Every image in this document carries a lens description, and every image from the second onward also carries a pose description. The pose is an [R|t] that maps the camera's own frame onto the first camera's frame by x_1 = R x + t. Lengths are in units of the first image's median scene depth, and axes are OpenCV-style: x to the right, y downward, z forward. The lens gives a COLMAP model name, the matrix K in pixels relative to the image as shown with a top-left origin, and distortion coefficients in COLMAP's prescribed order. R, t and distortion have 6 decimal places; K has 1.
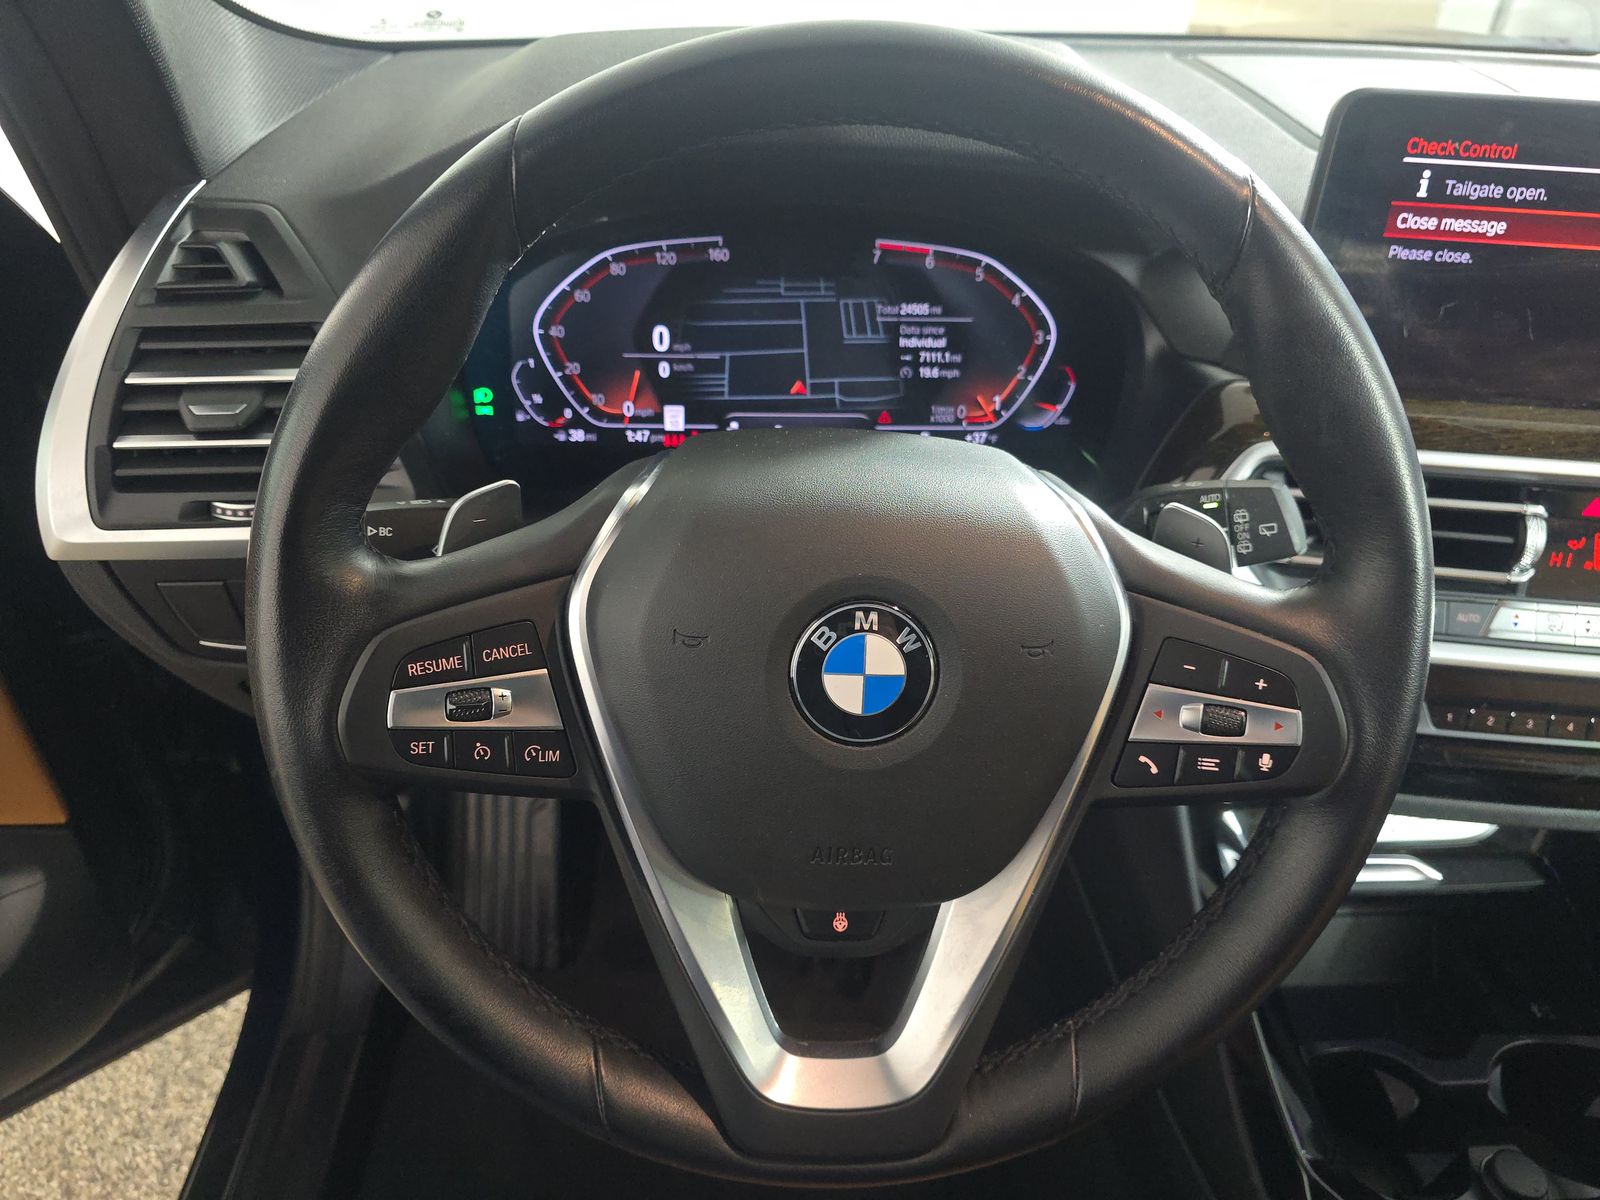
lens RADIAL K [[1083.8, 0, 801.9], [0, 1083.8, 588.0], [0, 0, 1]] dist [0.040110, -0.039399]
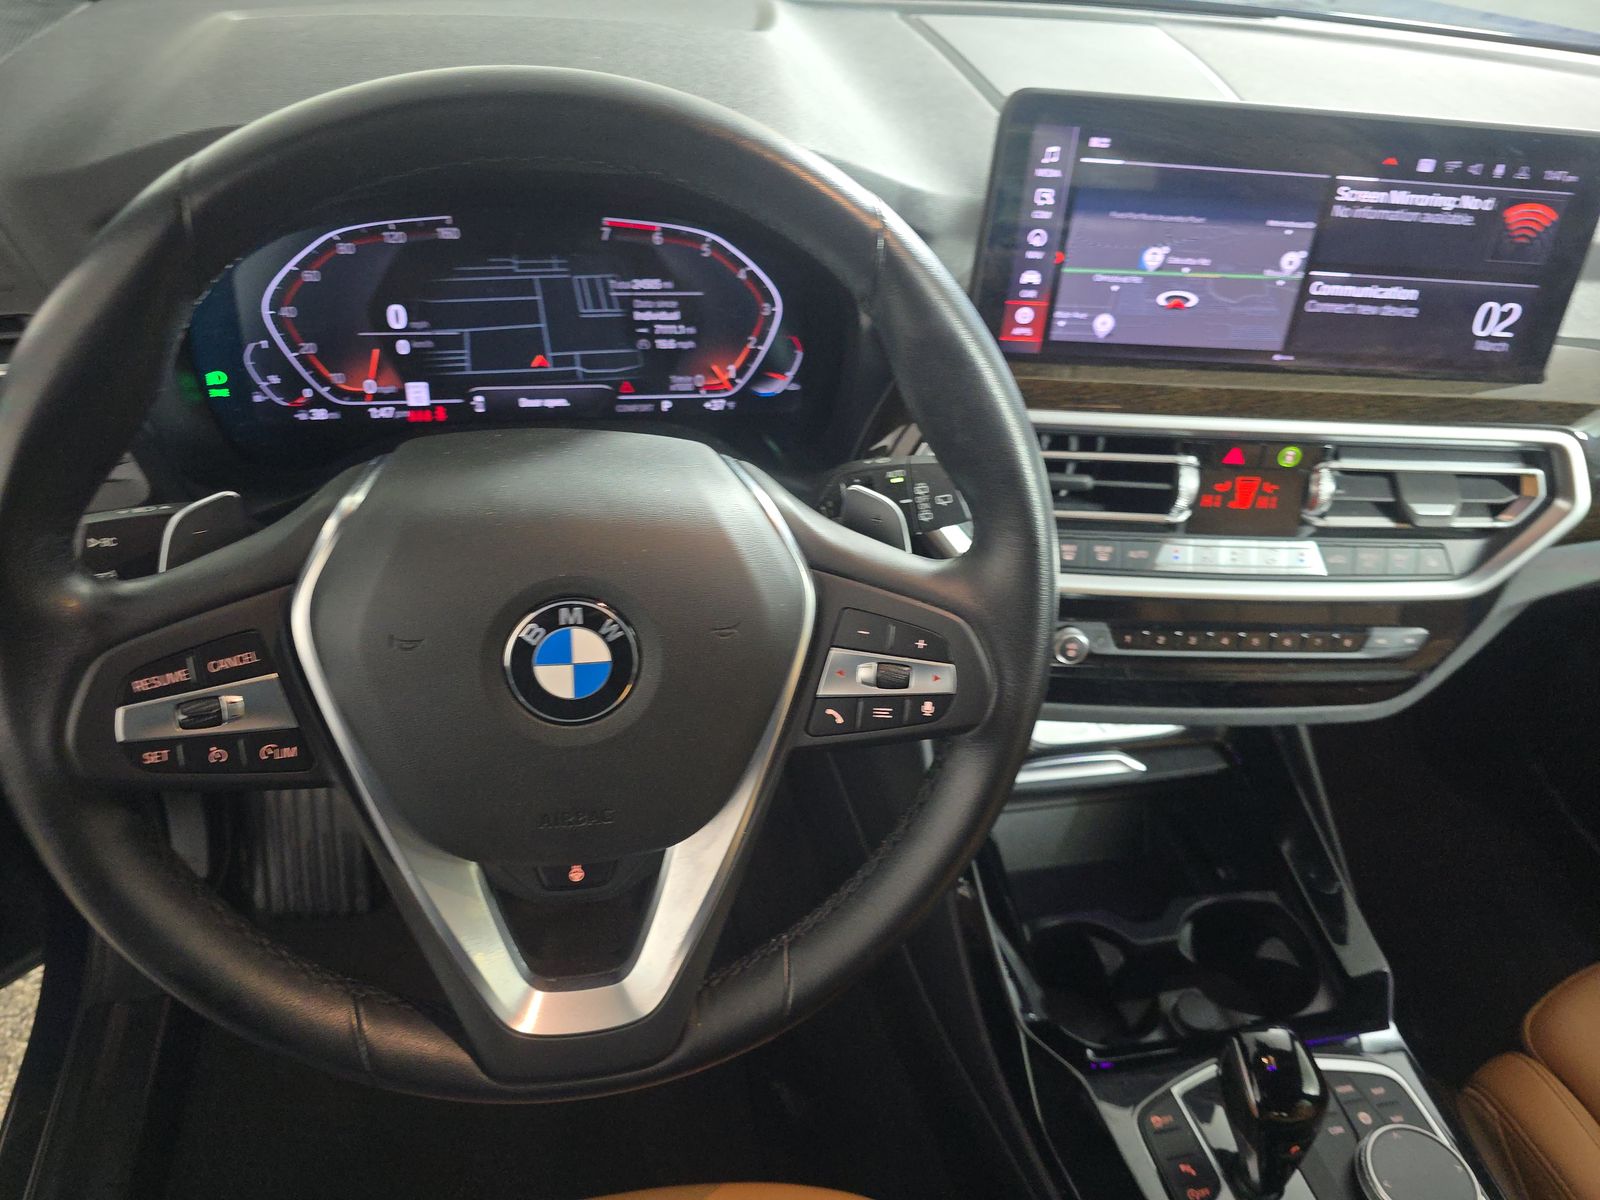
lens RADIAL K [[1083.8, 0, 782.7], [0, 1083.8, 592.9], [0, 0, 1]] dist [0.040110, -0.039399]
pose [[0.988491, -0.057029, 0.140116, 0.069775], [0.044758, 0.995006, 0.089219, -0.048260], [-0.144504, -0.081921, 0.986107, -0.078225]]
